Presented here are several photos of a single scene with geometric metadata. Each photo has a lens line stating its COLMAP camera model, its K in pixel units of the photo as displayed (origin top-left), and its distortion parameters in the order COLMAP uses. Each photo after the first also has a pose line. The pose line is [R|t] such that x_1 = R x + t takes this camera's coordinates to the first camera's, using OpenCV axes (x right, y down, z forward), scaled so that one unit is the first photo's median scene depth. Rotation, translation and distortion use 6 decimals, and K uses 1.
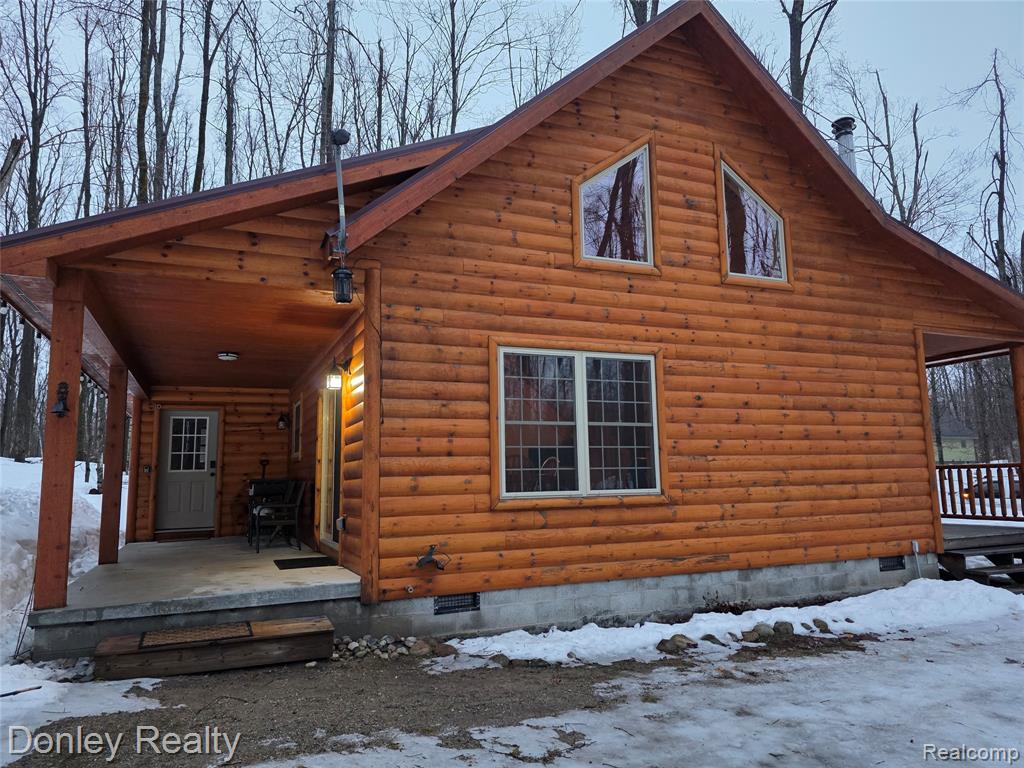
lens RADIAL K [[684.6, 0, 512.6], [0, 684.6, 373.0], [0, 0, 1]] dist [0.068562, -0.056415]
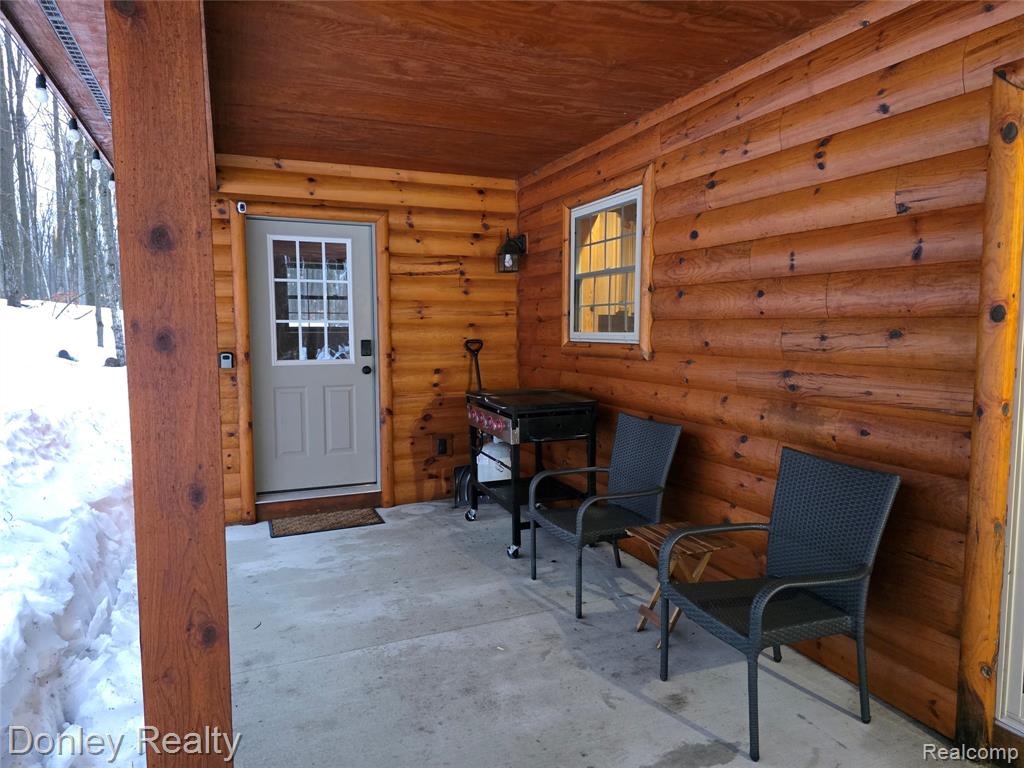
lens RADIAL K [[684.6, 0, 512.6], [0, 684.6, 373.0], [0, 0, 1]] dist [0.068562, -0.056415]
pose [[0.999704, 0.018895, -0.015298, -0.331512], [-0.015043, 0.975087, 0.221311, 0.048667], [0.019099, -0.221016, 0.975083, 0.567360]]
